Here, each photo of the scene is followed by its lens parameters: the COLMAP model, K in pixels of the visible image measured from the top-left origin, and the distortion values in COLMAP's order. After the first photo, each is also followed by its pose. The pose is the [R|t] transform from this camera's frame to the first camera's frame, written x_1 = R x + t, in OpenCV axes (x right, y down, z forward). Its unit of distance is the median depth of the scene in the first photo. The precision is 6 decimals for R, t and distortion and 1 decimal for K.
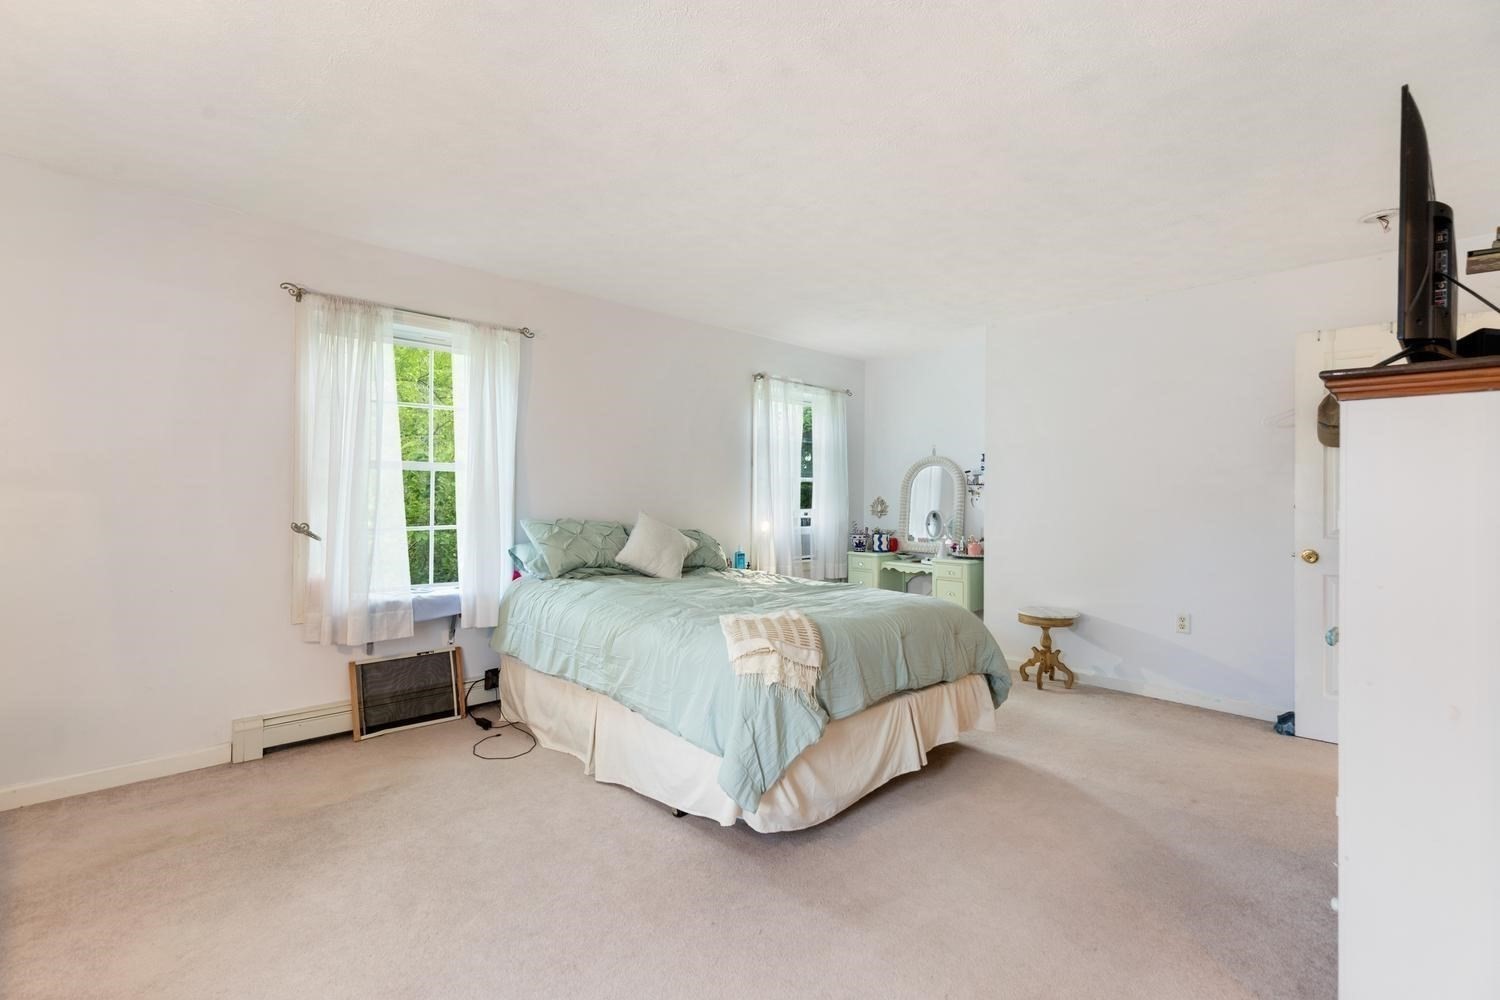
lens RADIAL K [[676.5, 0, 750.1], [0, 676.5, 484.1], [0, 0, 1]] dist [0.004094, 0.000287]
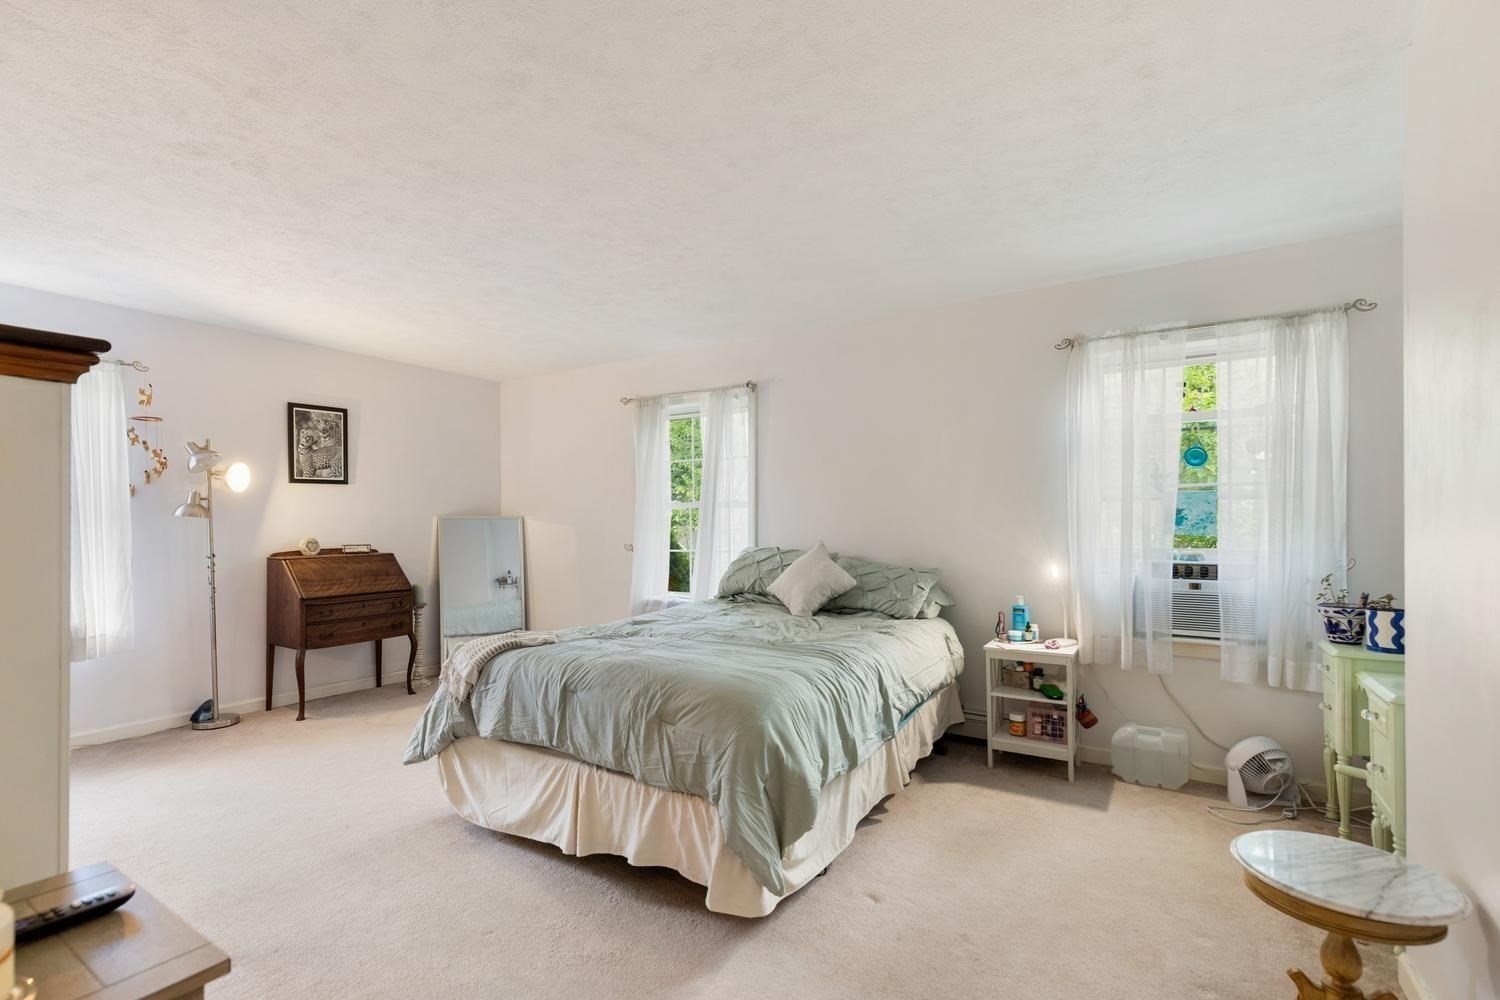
lens RADIAL K [[673.4, 0, 746.6], [0, 673.4, 512.6], [0, 0, 1]] dist [-0.001814, 0.000338]
pose [[0.214556, -0.030110, -0.976248, 0.721146], [0.013439, 0.999521, -0.027874, 0.023398], [0.976619, -0.007139, 0.214858, 0.685238]]
